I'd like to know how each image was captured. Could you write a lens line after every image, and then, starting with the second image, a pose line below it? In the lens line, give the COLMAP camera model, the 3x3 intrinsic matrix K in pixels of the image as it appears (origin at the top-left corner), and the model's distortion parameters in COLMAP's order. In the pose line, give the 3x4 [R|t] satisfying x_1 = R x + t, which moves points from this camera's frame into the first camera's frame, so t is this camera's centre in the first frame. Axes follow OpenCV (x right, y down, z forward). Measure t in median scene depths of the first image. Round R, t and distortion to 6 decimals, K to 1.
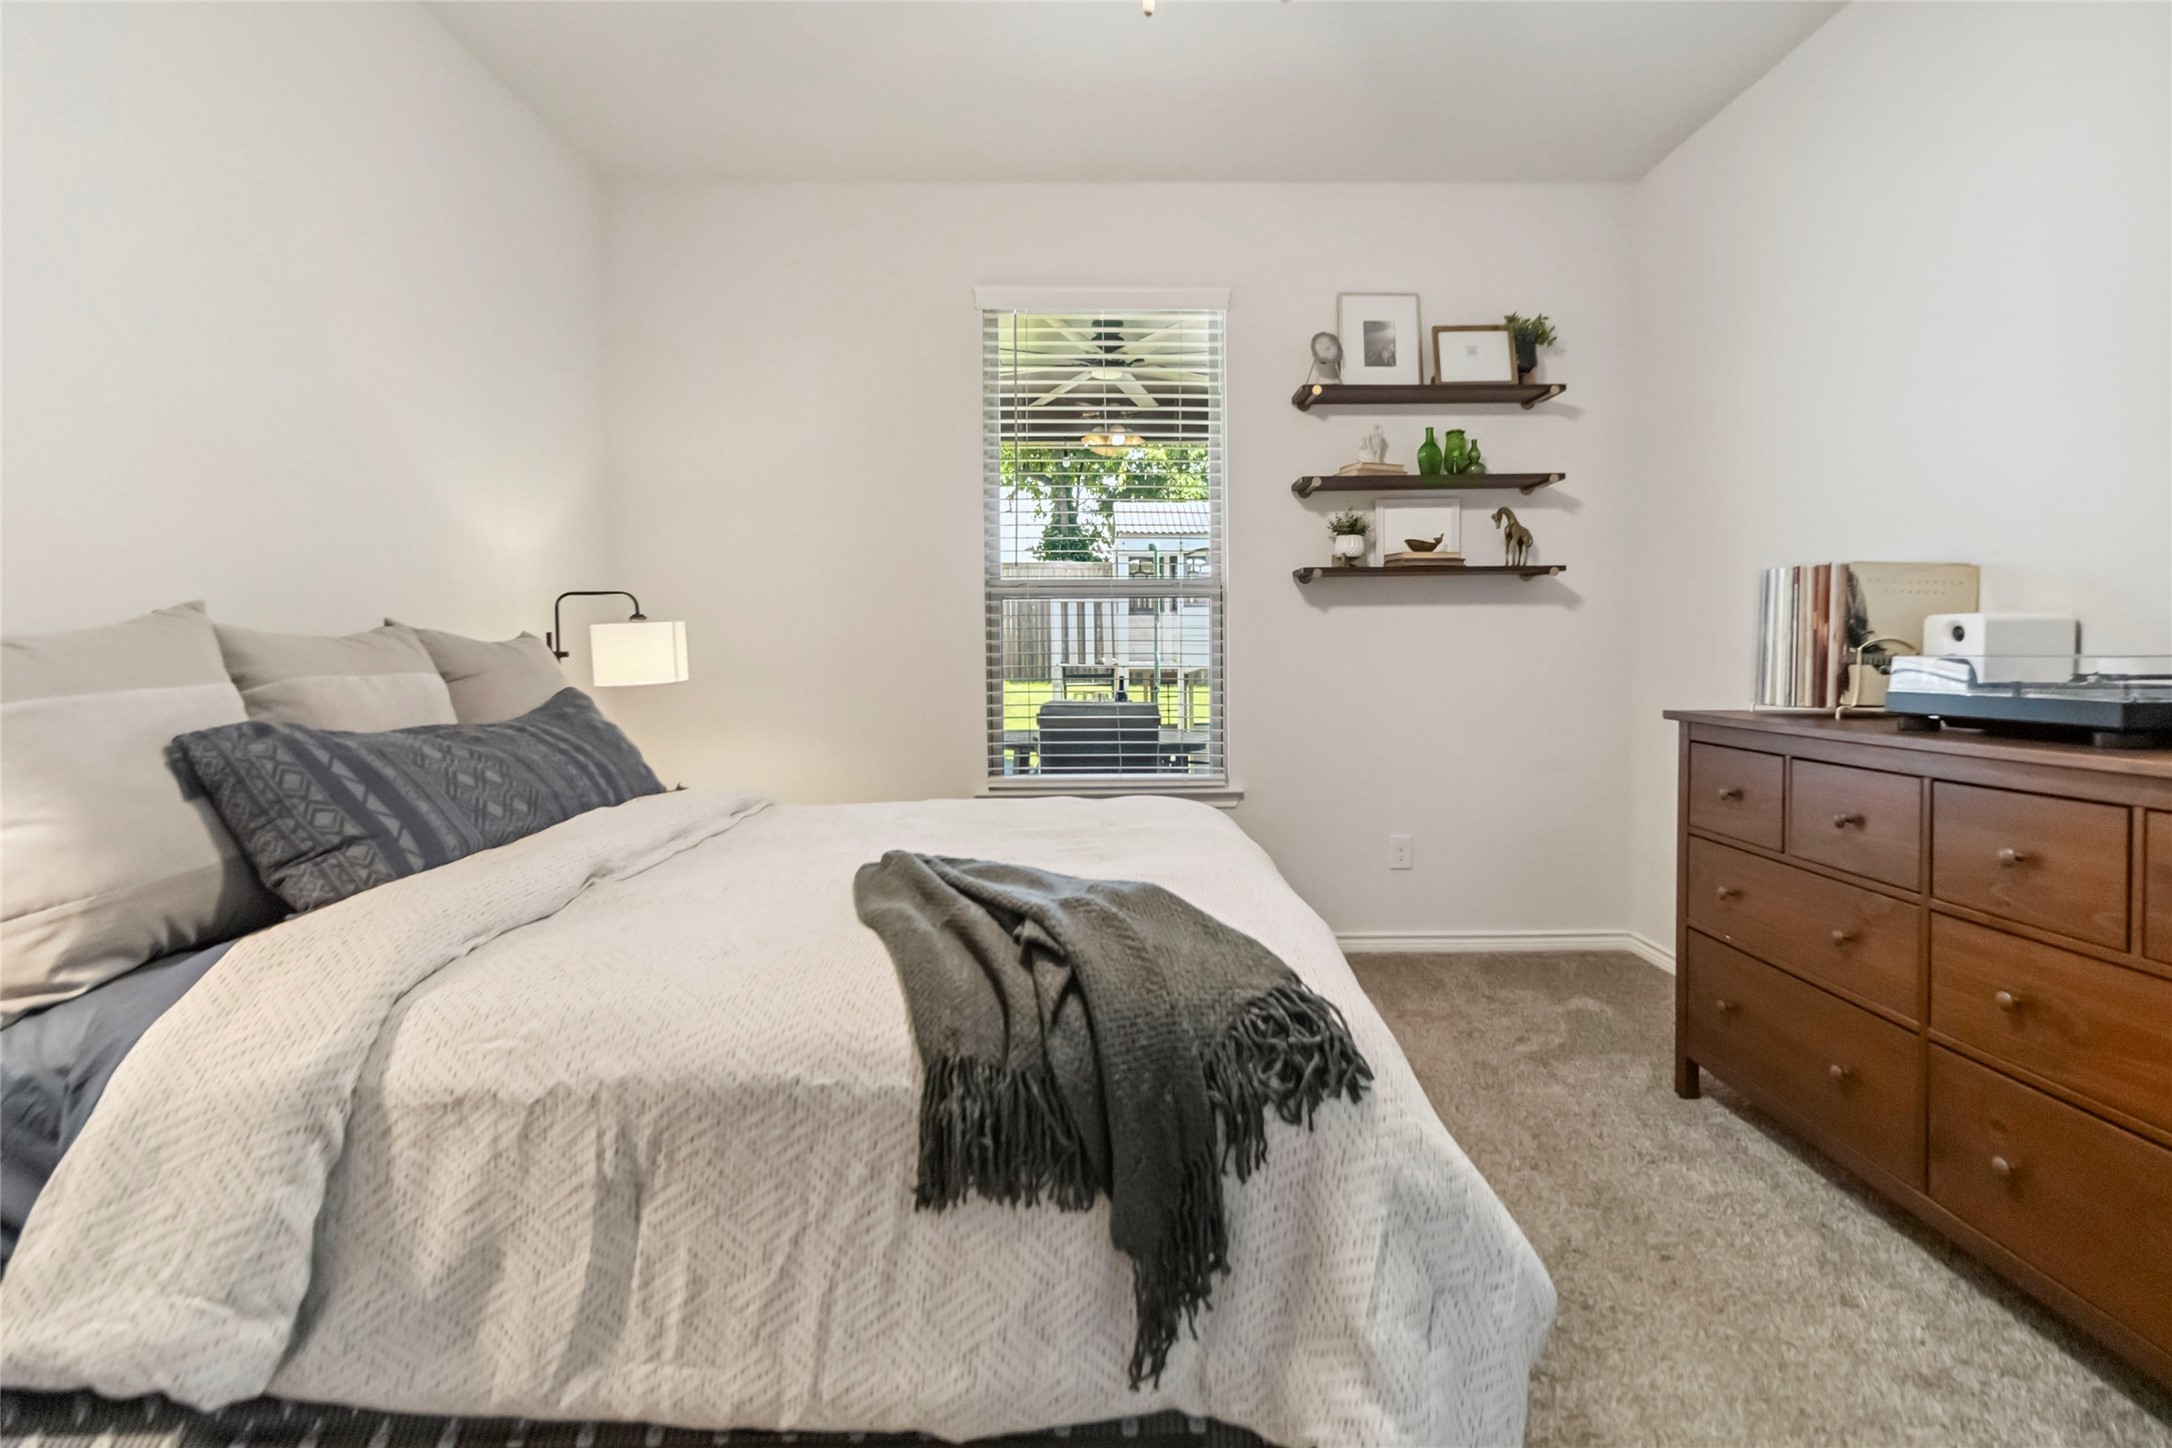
lens RADIAL K [[1009.4, 0, 1092.7], [0, 1009.4, 676.0], [0, 0, 1]] dist [0.003120, -0.000394]
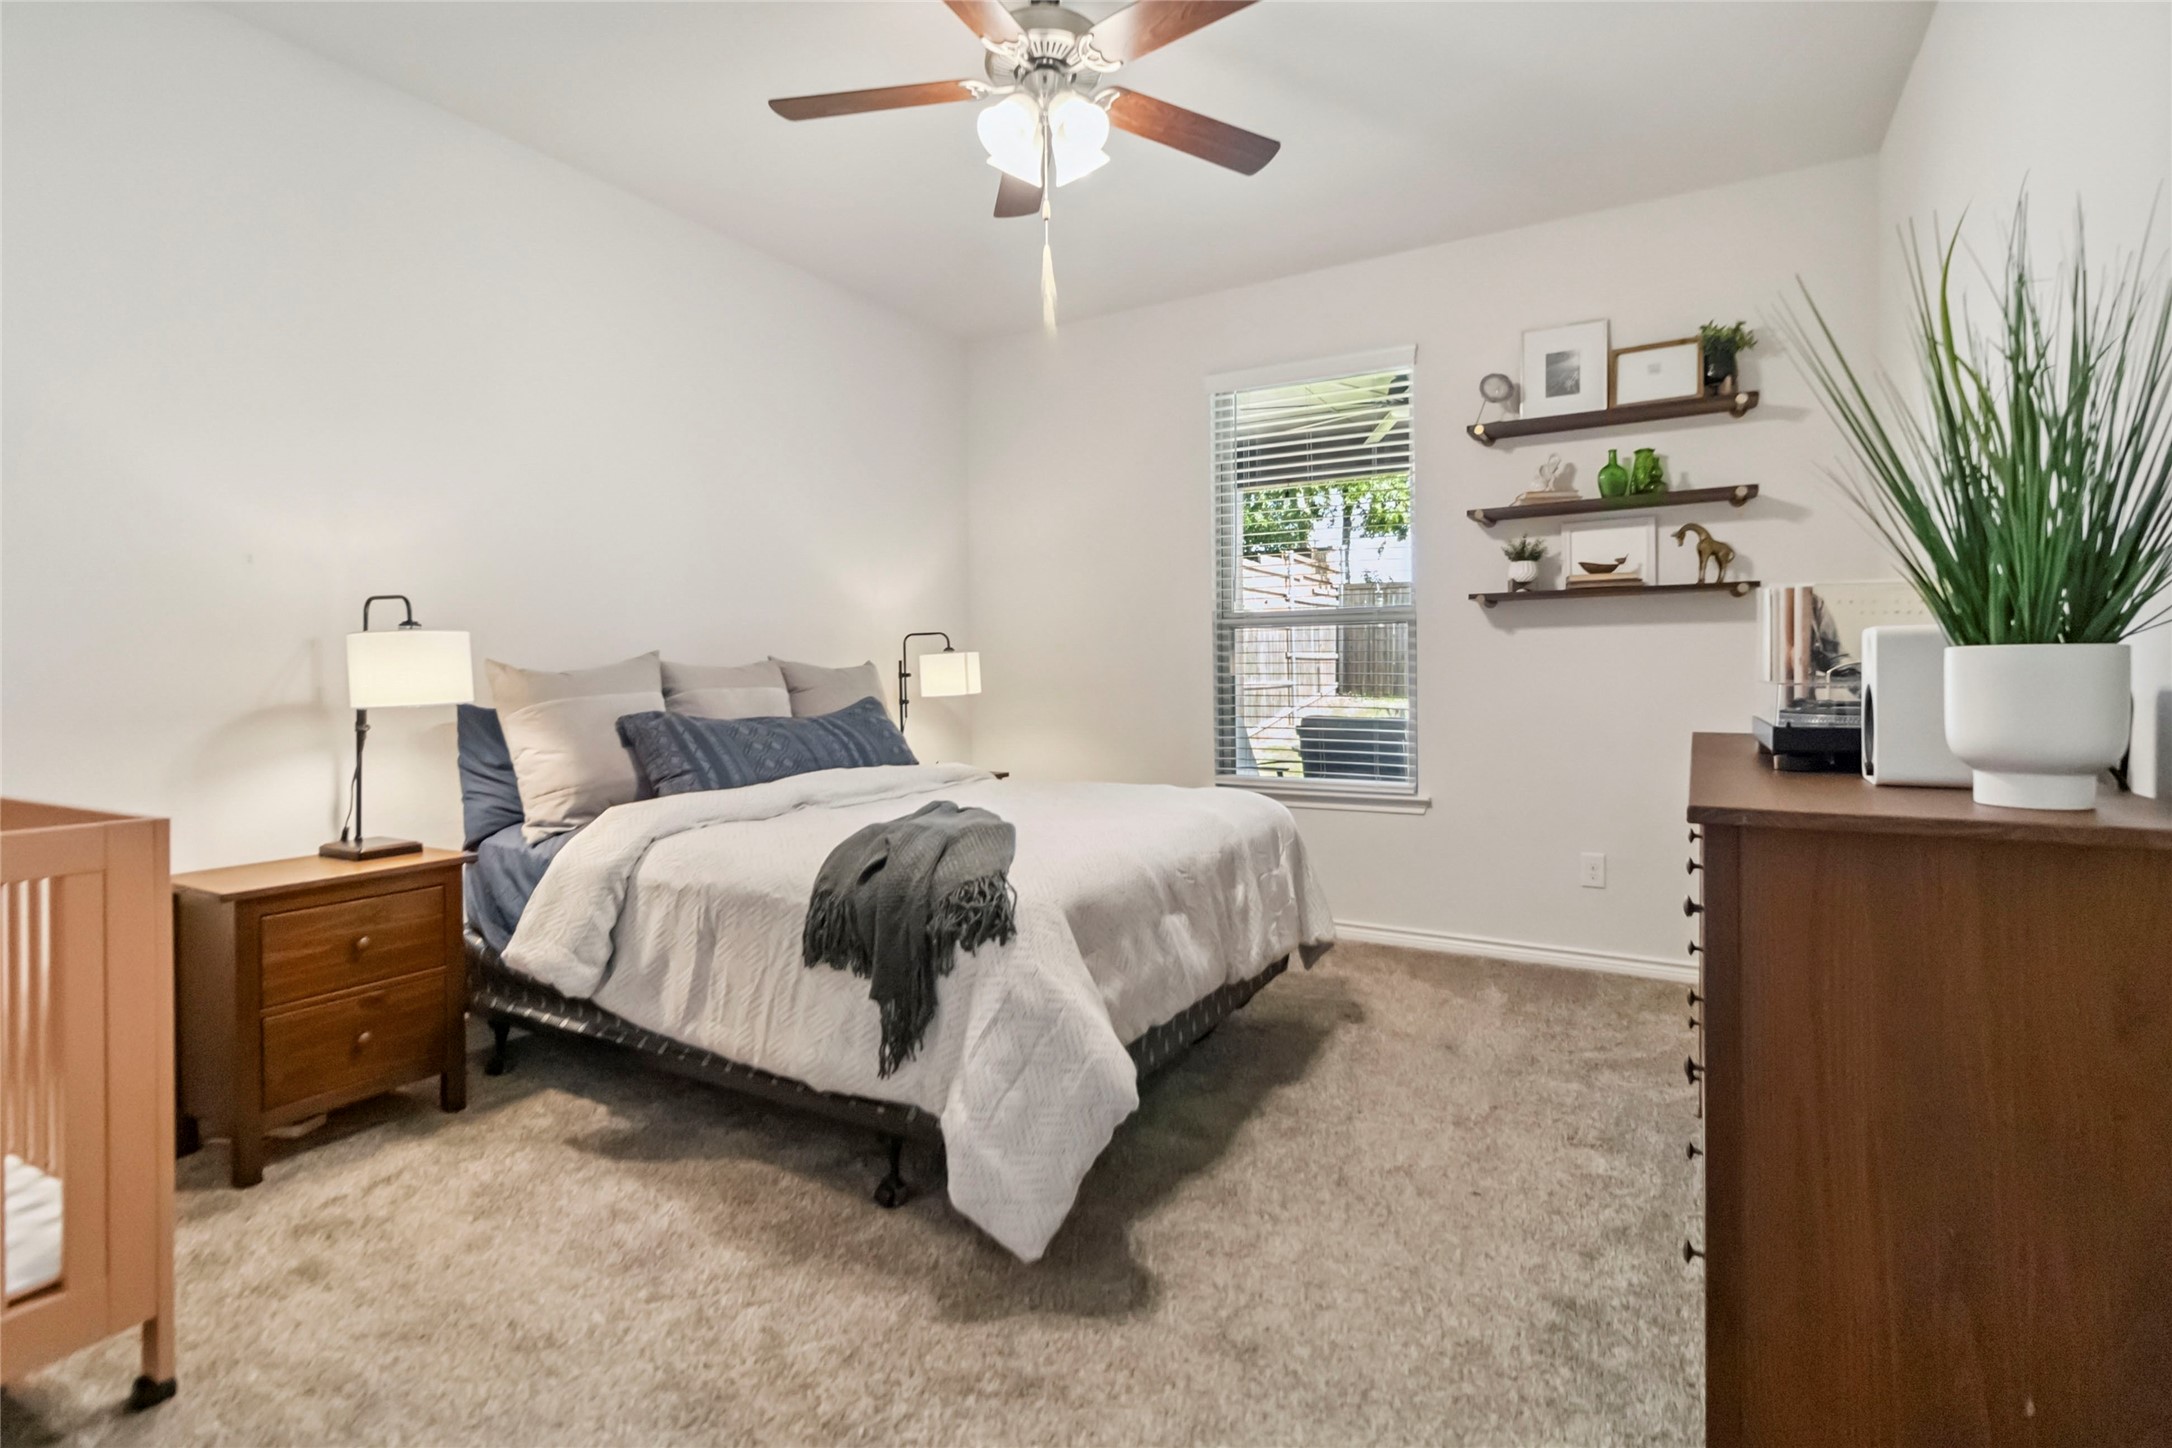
lens RADIAL K [[1009.4, 0, 1109.6], [0, 1009.4, 670.3], [0, 0, 1]] dist [0.003120, -0.000394]
pose [[0.863494, -0.001905, -0.504355, 0.860595], [-0.008233, 0.999806, -0.017872, -0.006870], [0.504291, 0.019584, 0.863311, -0.256379]]
